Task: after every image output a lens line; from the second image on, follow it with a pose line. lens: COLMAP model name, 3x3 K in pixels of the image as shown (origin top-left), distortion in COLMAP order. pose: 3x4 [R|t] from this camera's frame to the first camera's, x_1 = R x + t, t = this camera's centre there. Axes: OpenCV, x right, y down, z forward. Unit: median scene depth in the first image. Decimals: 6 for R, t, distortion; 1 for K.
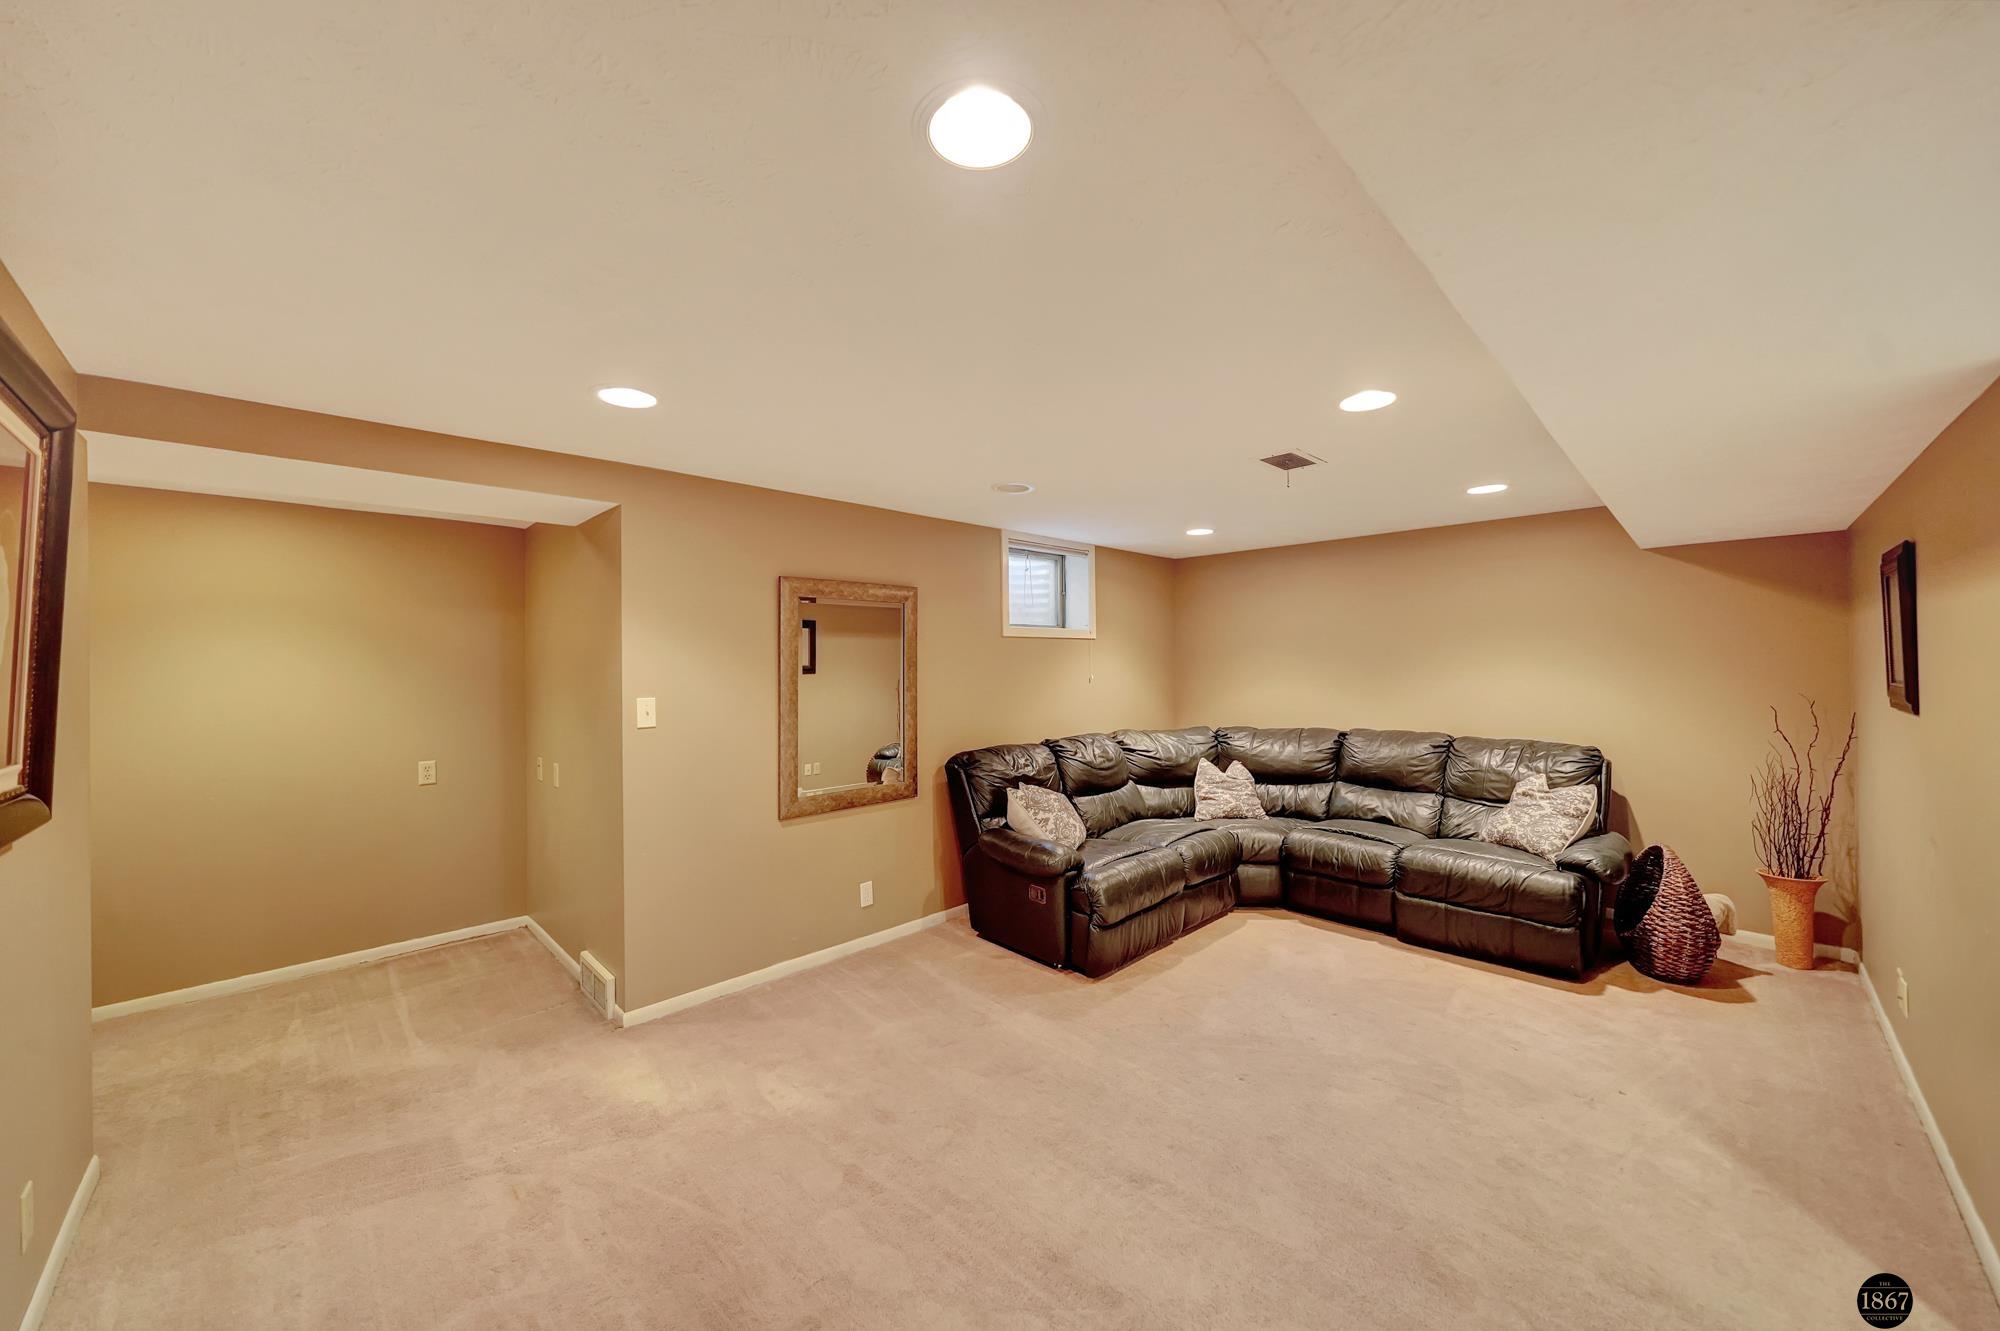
lens RADIAL K [[747.3, 0, 1008.6], [0, 747.3, 661.8], [0, 0, 1]] dist [-0.000274, 0.000029]
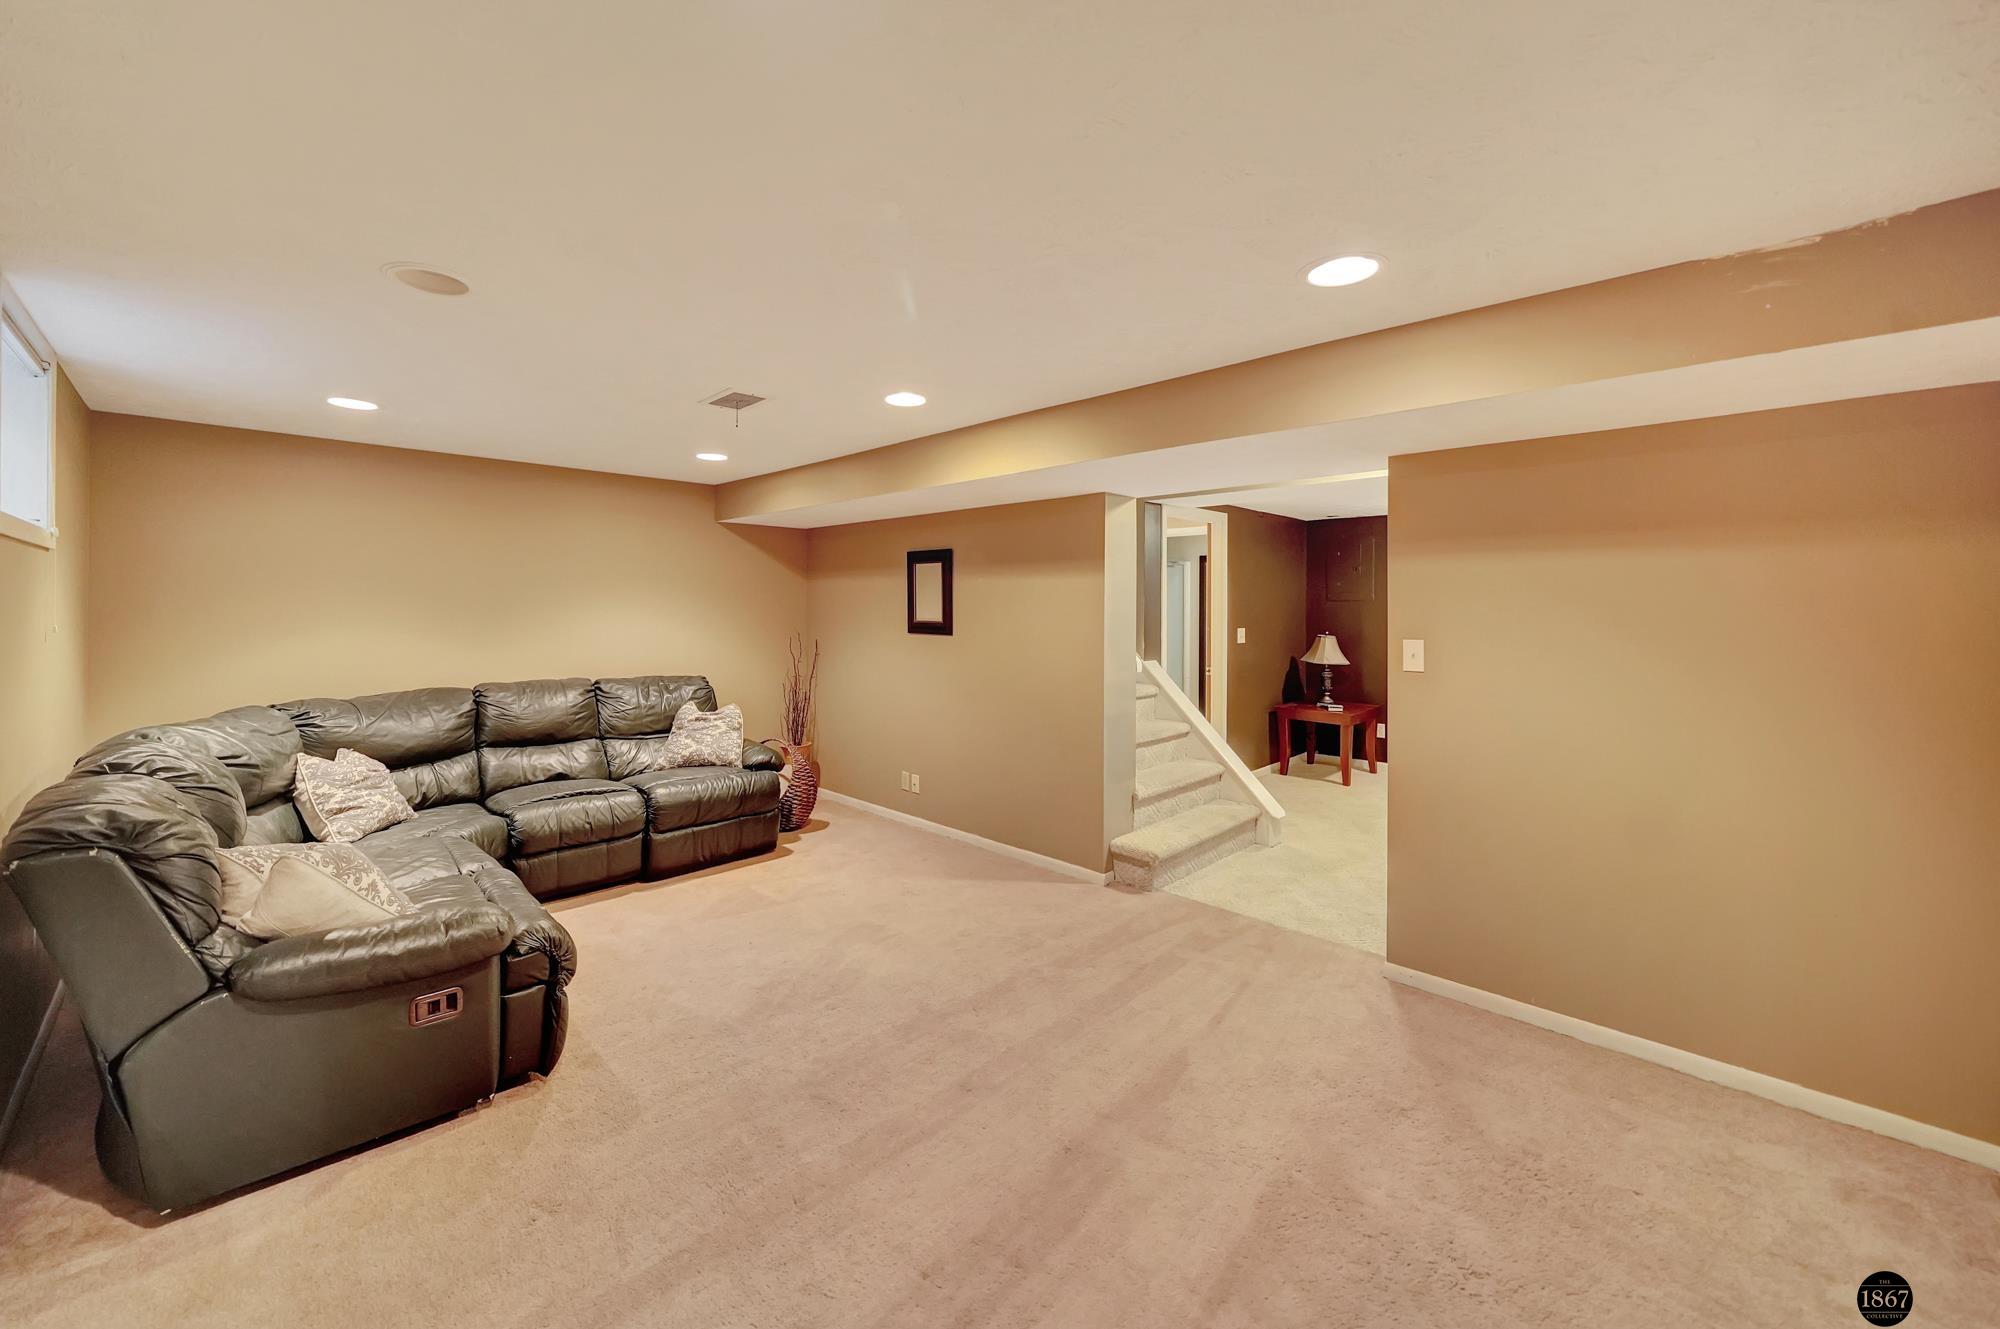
lens RADIAL K [[754.4, 0, 1007.3], [0, 754.4, 610.7], [0, 0, 1]] dist [0.000102, 0.000066]
pose [[-0.001902, -0.003568, 0.999992, -0.473477], [-0.011079, 0.999932, 0.003546, -0.003500], [-0.999937, -0.011072, -0.001941, 0.488570]]
